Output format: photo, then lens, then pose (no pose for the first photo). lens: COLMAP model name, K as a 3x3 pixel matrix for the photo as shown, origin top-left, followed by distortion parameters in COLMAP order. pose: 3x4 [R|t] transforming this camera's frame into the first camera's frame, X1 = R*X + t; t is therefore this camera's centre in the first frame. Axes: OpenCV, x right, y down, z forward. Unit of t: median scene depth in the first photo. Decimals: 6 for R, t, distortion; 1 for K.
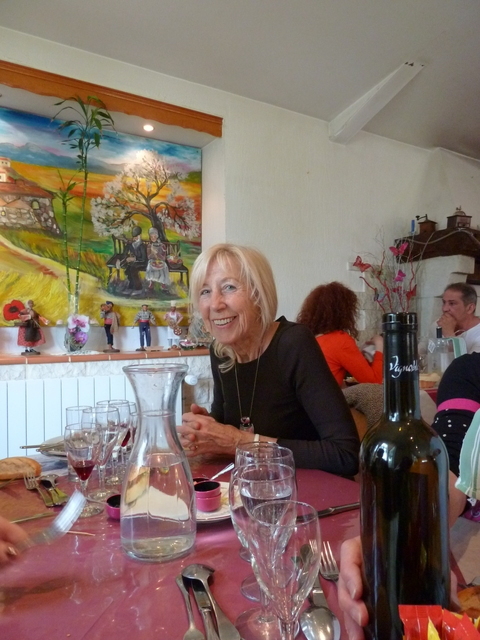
lens RADIAL K [[481.8, 0, 240.0], [0, 481.8, 320.0], [0, 0, 1]] dist [-0.008535, -0.001570]
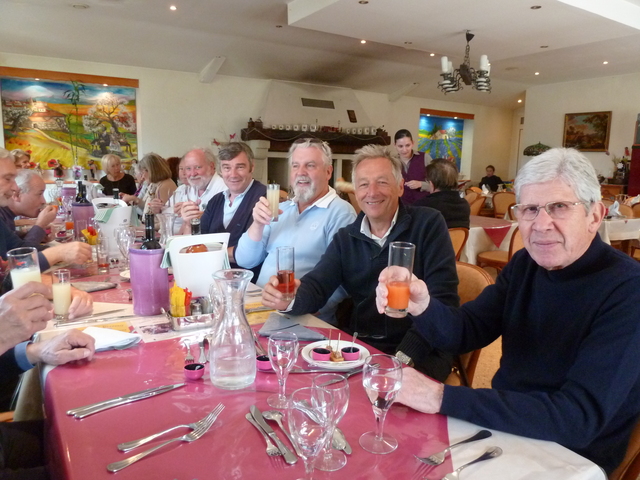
lens RADIAL K [[481.8, 0, 320.0], [0, 481.8, 240.0], [0, 0, 1]] dist [-0.008535, -0.001570]
pose [[0.999741, 0.017830, 0.014118, 0.814049], [-0.019922, 0.986012, 0.165479, -0.060047], [-0.010970, -0.165717, 0.986112, -1.410994]]
